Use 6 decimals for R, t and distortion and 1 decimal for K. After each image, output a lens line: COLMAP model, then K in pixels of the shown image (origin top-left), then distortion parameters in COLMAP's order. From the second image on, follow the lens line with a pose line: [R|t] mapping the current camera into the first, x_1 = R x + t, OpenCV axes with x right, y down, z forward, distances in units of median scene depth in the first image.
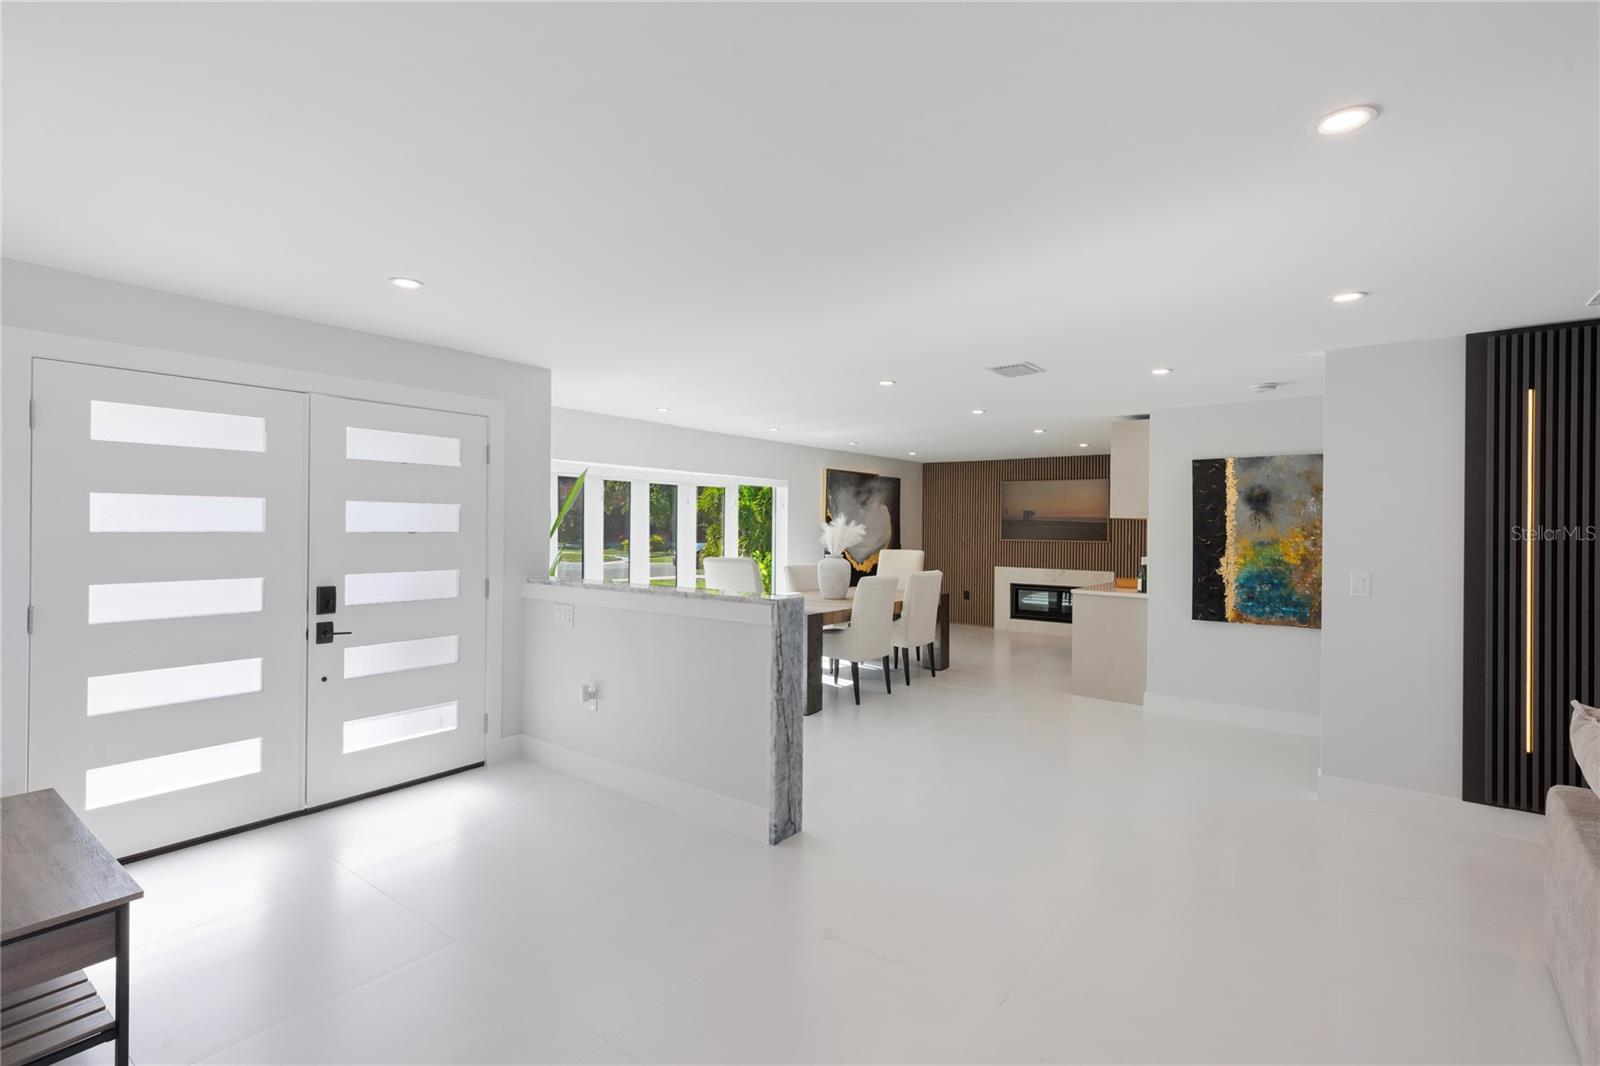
lens RADIAL K [[736.3, 0, 802.2], [0, 736.3, 518.7], [0, 0, 1]] dist [0.003418, 0.000703]
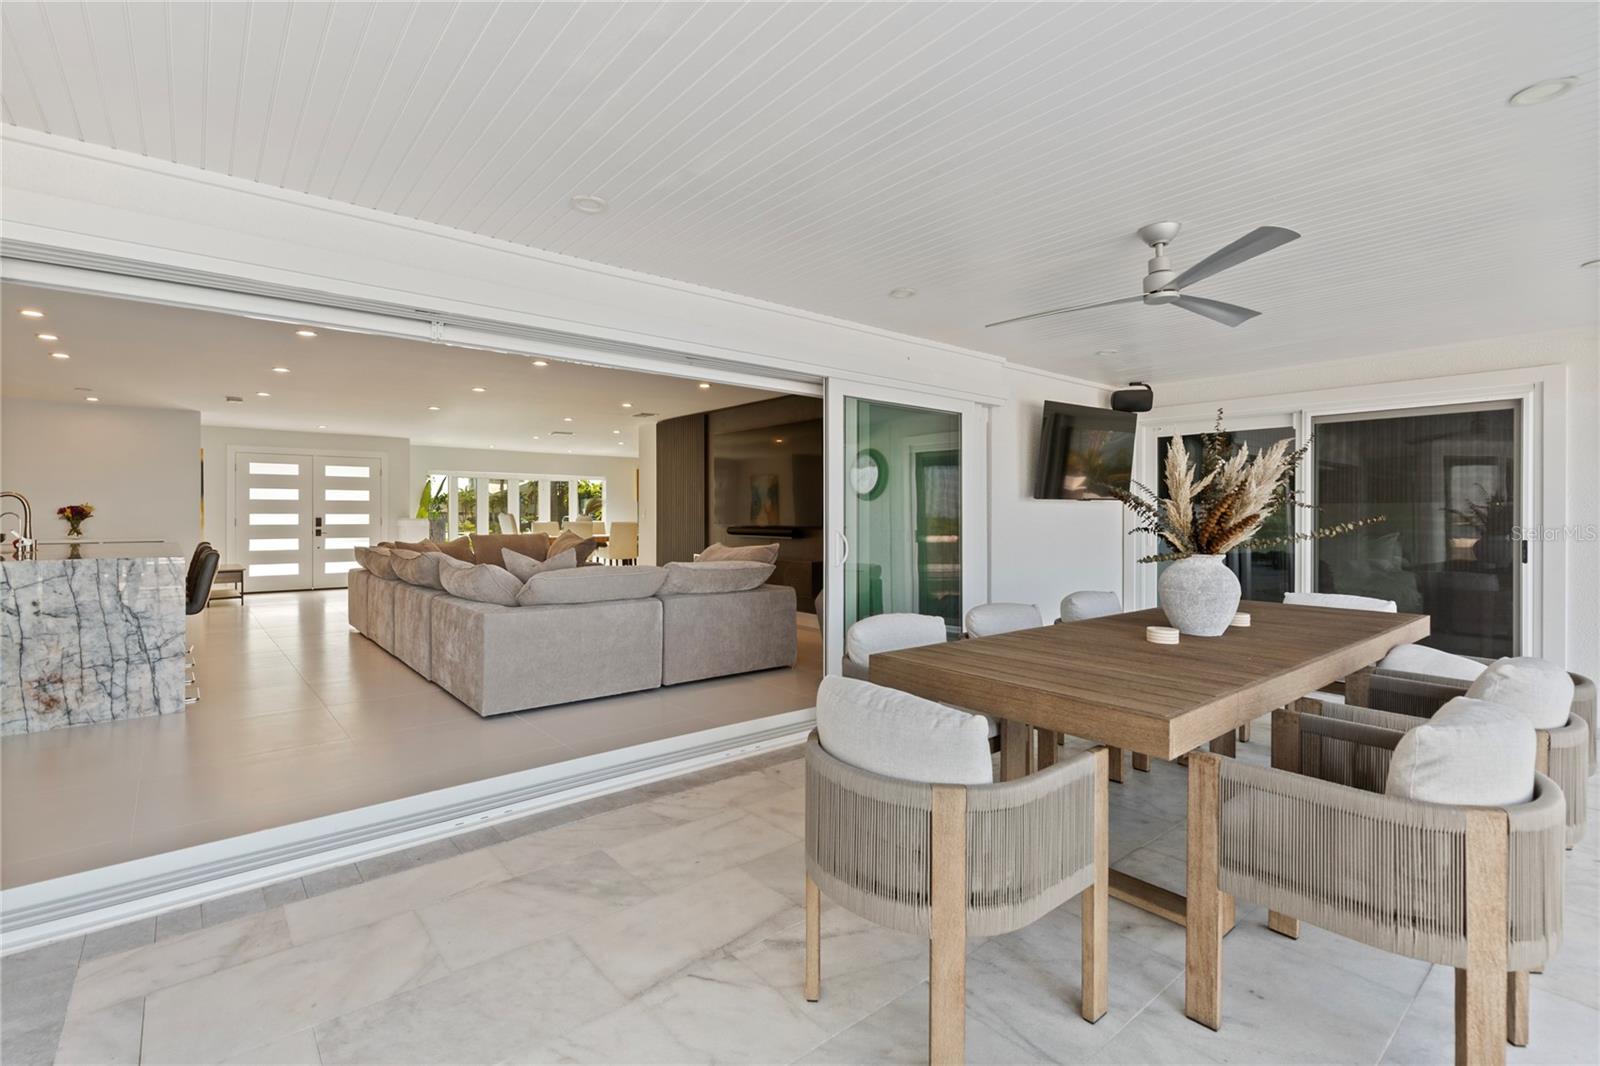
lens RADIAL K [[726.3, 0, 790.9], [0, 726.3, 517.6], [0, 0, 1]] dist [0.003016, 0.000929]
pose [[0.974025, -0.008827, -0.226268, 1.312798], [0.011801, 0.999861, 0.011794, 0.052342], [0.226132, -0.014158, 0.973994, -1.012841]]
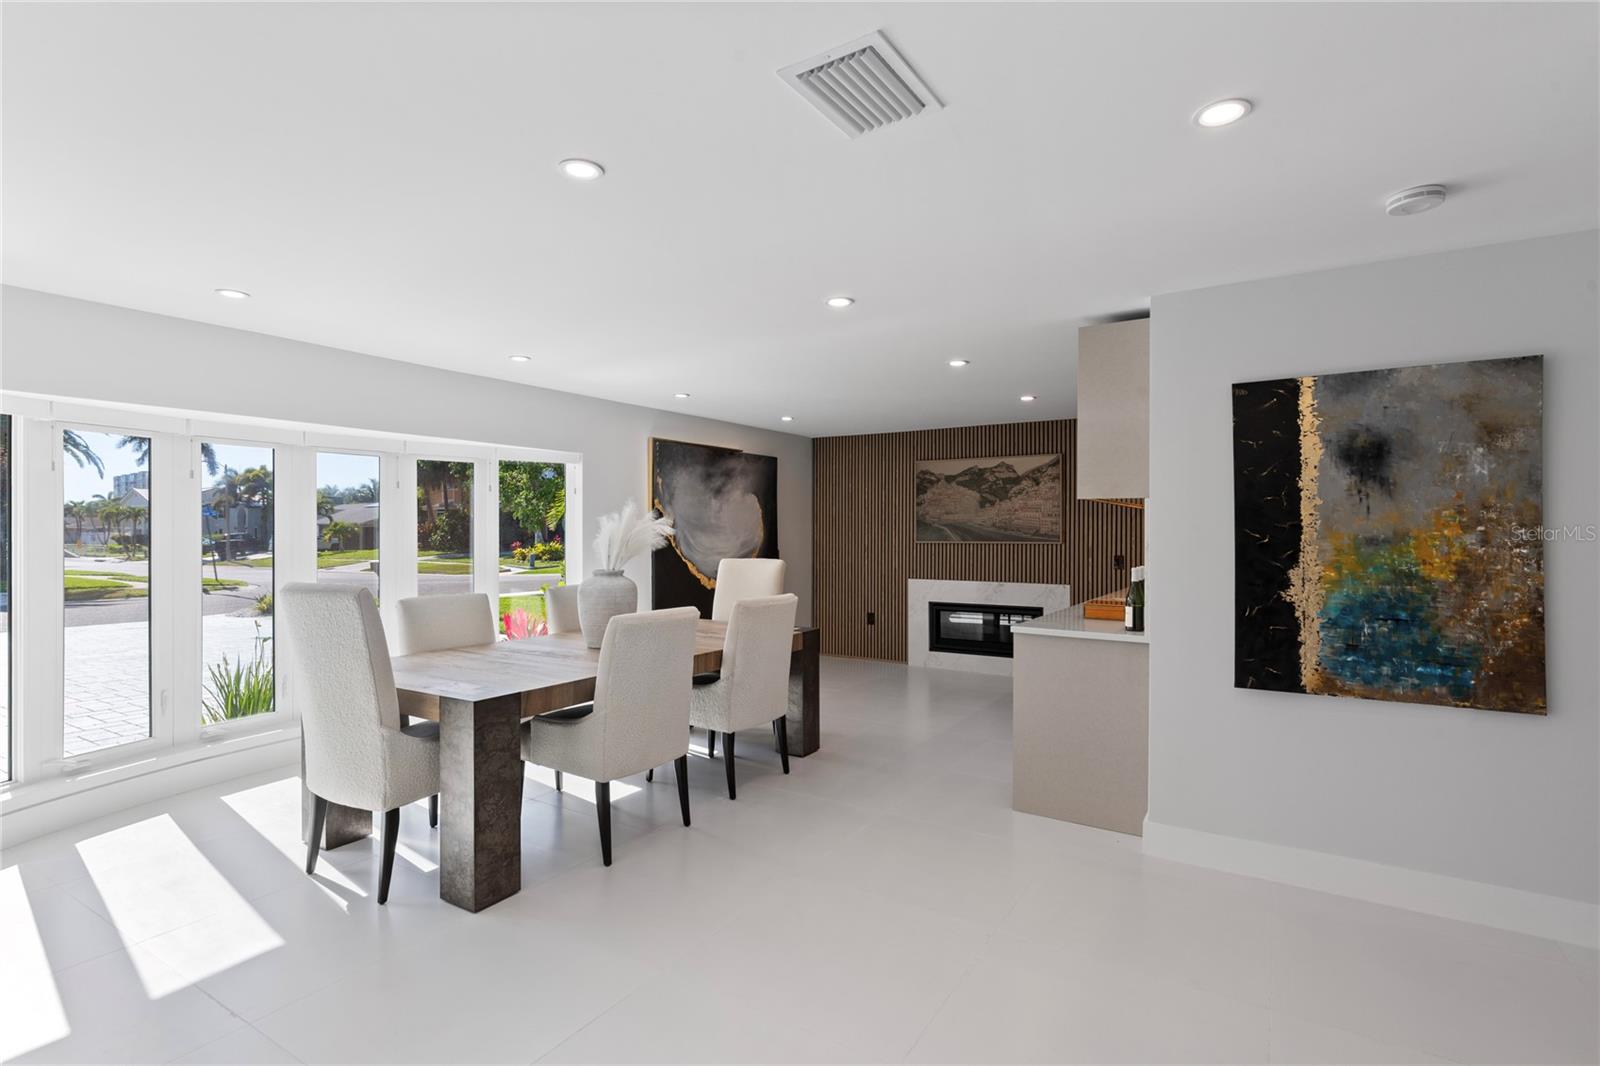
lens RADIAL K [[768.3, 0, 803.2], [0, 768.3, 527.2], [0, 0, 1]] dist [0.000531, 0.000198]
pose [[0.996226, -0.009544, 0.086266, 0.180219], [0.009110, 0.999944, 0.005416, 0.017281], [-0.086312, -0.004610, 0.996257, 0.492641]]
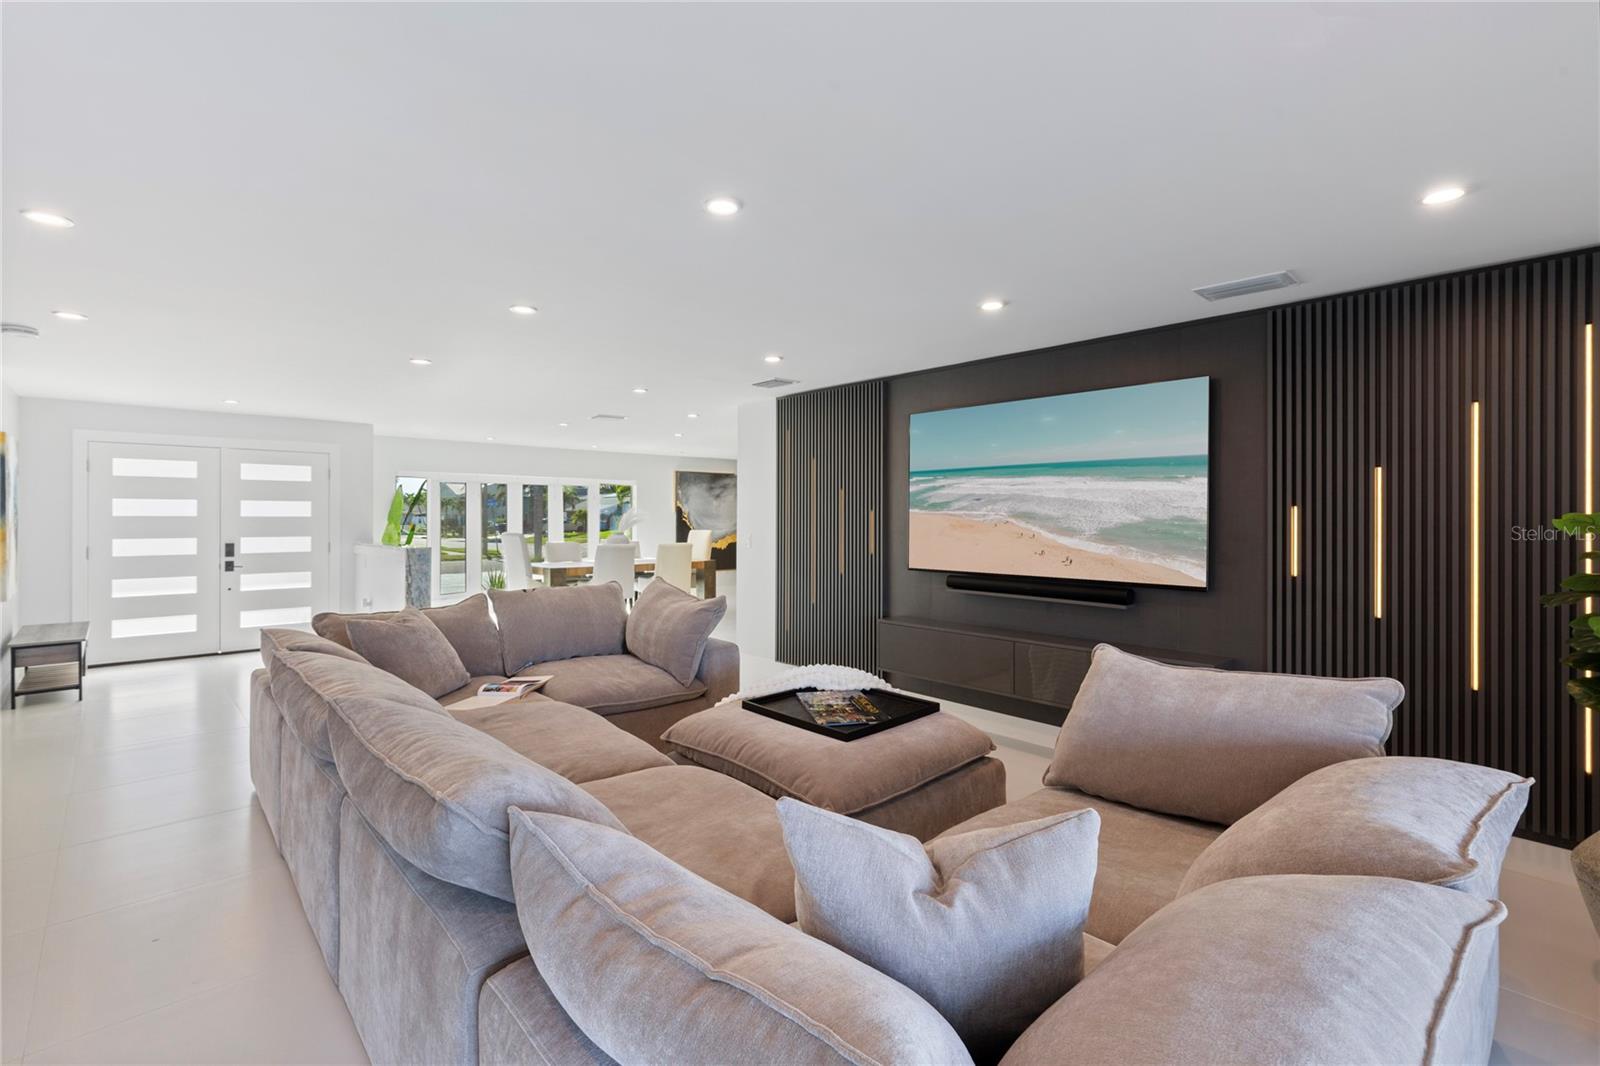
lens RADIAL K [[736.3, 0, 802.2], [0, 736.3, 518.7], [0, 0, 1]] dist [0.003418, 0.000703]
pose [[0.983328, -0.008437, -0.181643, 0.839249], [0.010388, 0.999898, 0.009792, 0.014029], [0.181542, -0.011516, 0.983316, -0.465882]]
